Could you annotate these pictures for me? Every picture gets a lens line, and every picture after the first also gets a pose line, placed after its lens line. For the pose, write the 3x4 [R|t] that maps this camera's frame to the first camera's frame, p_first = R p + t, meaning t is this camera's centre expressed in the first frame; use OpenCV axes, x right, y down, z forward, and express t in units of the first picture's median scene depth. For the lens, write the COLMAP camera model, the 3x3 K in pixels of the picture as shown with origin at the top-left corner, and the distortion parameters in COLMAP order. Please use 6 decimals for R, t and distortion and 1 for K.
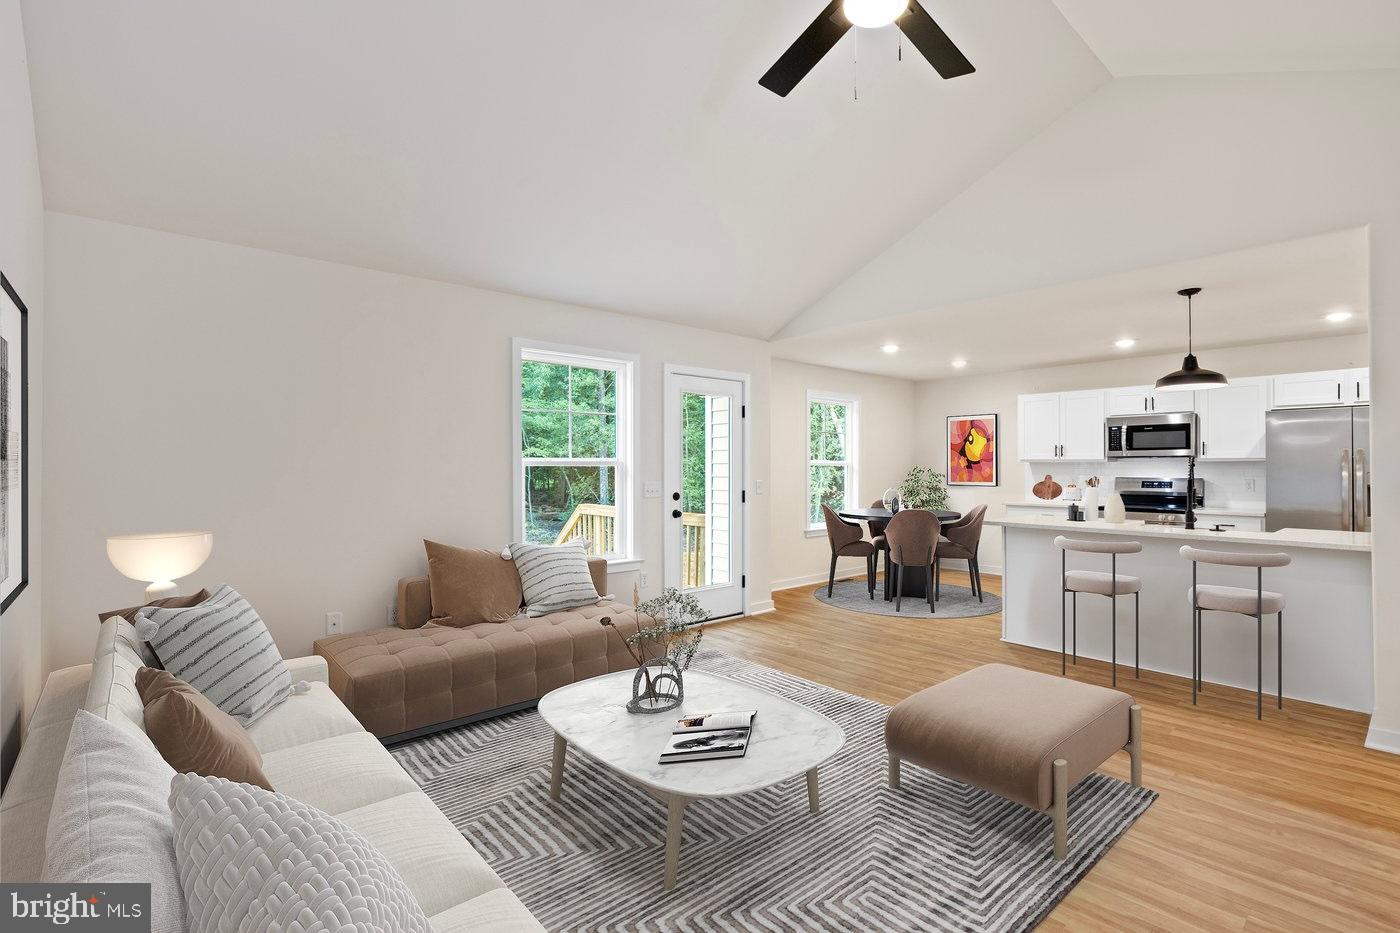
lens RADIAL K [[642.1, 0, 686.3], [0, 642.1, 462.9], [0, 0, 1]] dist [-0.010780, 0.000195]
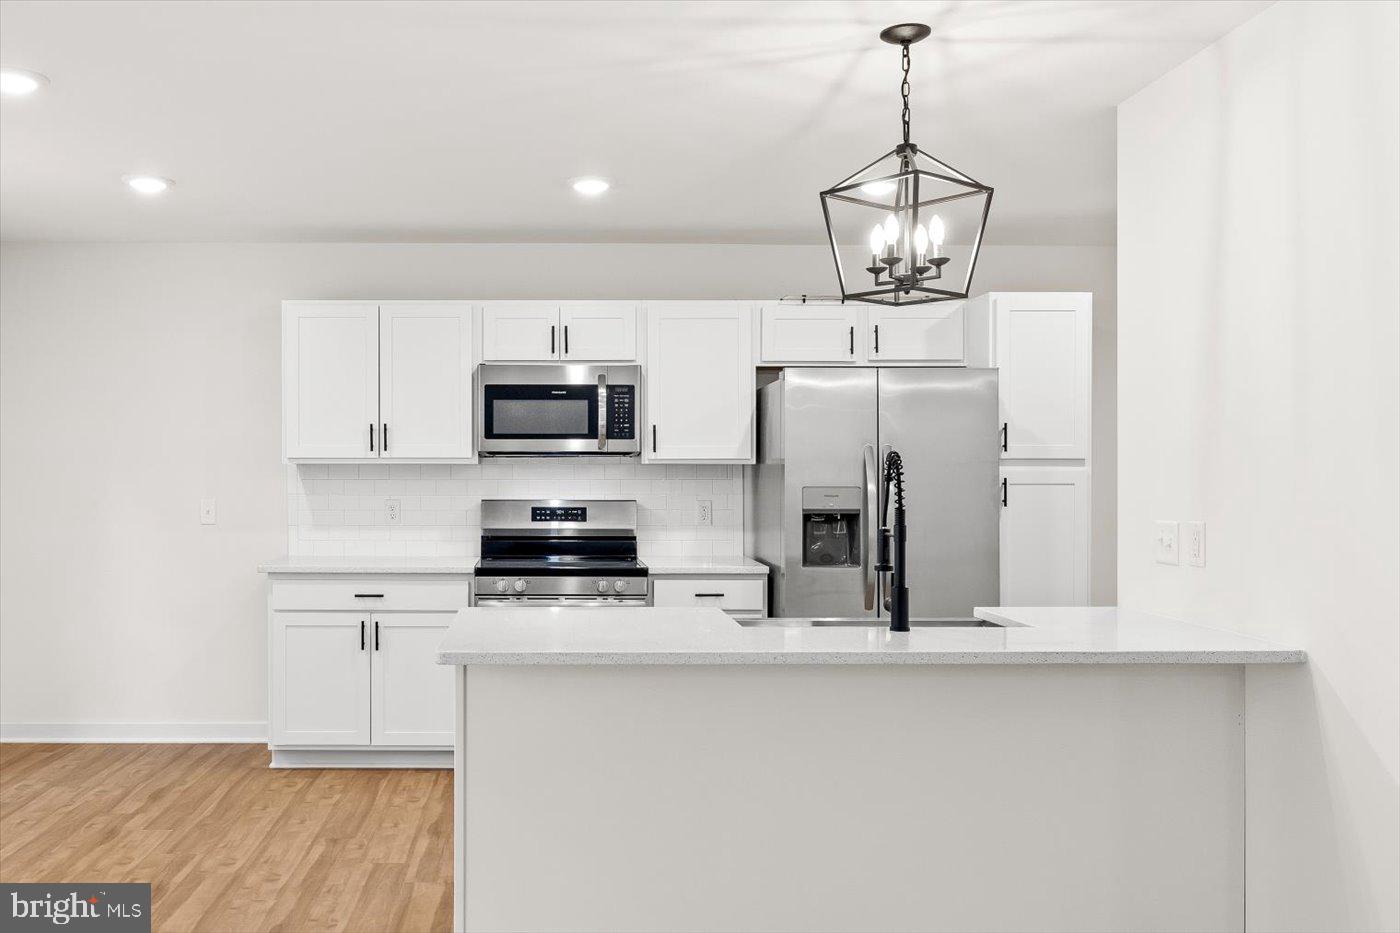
lens RADIAL K [[1339.8, 0, 691.2], [0, 1339.8, 471.5], [0, 0, 1]] dist [-0.016368, 0.000000]
pose [[0.625046, 0.004909, 0.780573, 0.031630], [-0.008042, 0.999968, 0.000151, 0.002008], [-0.780547, -0.006372, 0.625065, 0.313190]]
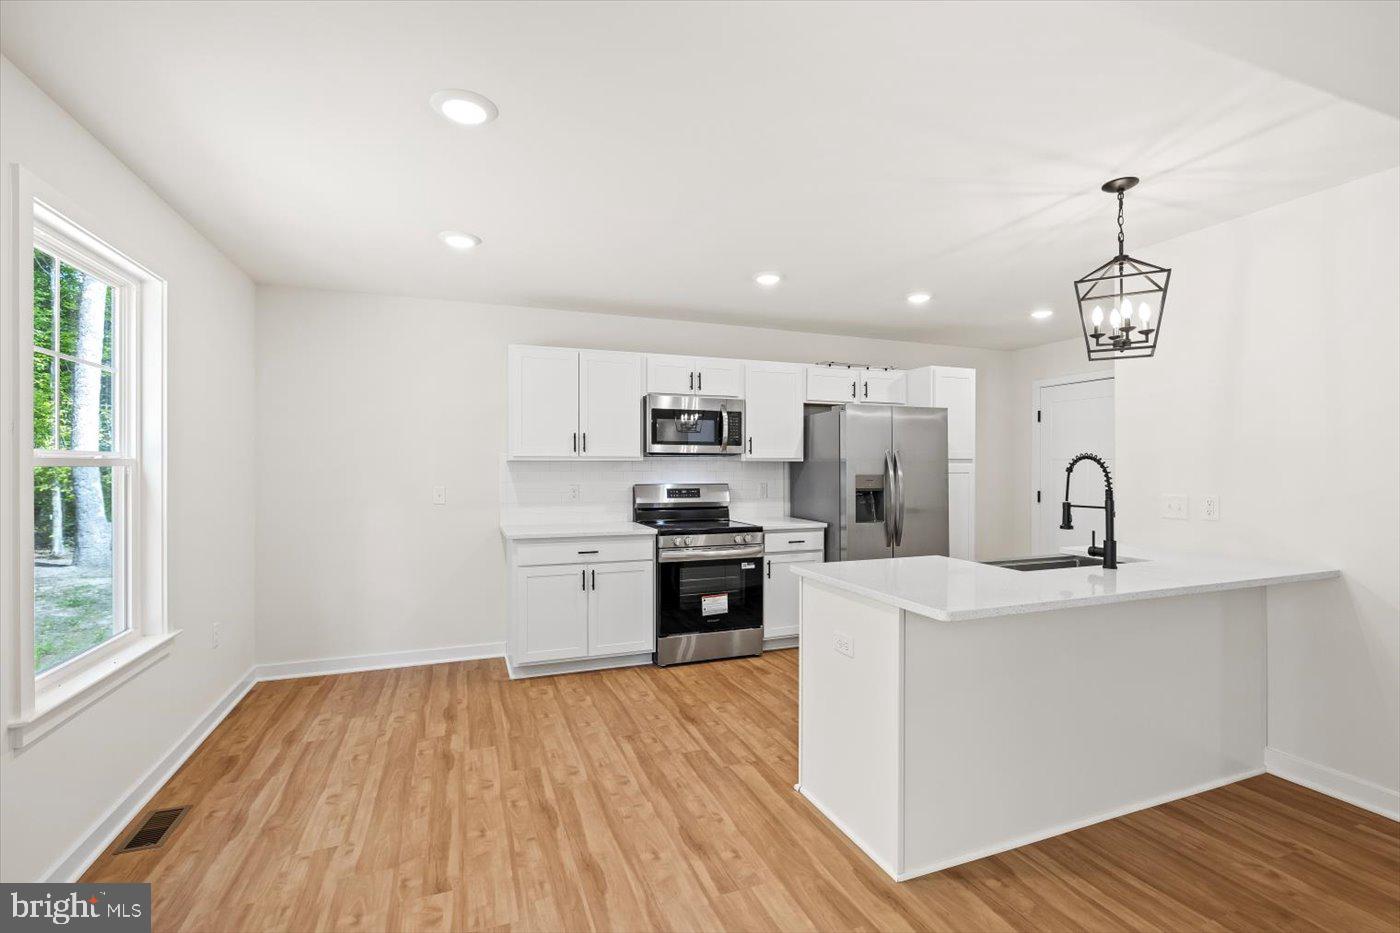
lens RADIAL K [[642.1, 0, 728.3], [0, 642.1, 468.7], [0, 0, 1]] dist [-0.010780, 0.000195]
pose [[0.309075, 0.001005, 0.951037, 0.051212], [-0.008685, 0.999961, 0.001766, 0.004409], [-0.950998, -0.008806, 0.309071, 0.717473]]
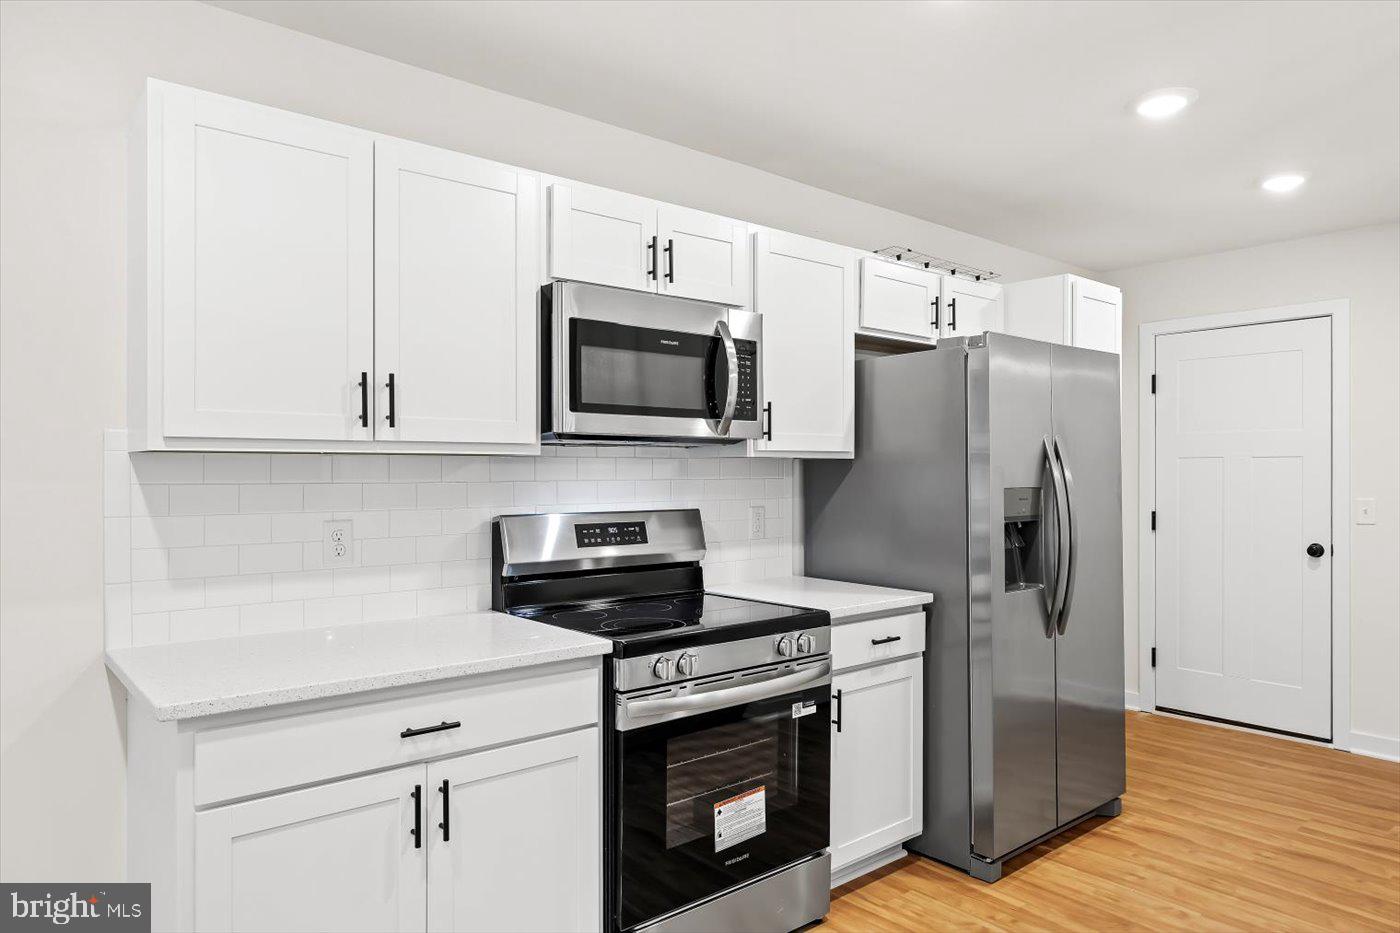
lens RADIAL K [[897.5, 0, 721.5], [0, 897.5, 468.9], [0, 0, 1]] dist [-0.001945, 0.000425]
pose [[-0.001649, 0.007084, 0.999974, 0.306492], [-0.005285, 0.999961, -0.007093, 0.005928], [-0.999985, -0.005296, -0.001612, 0.940367]]
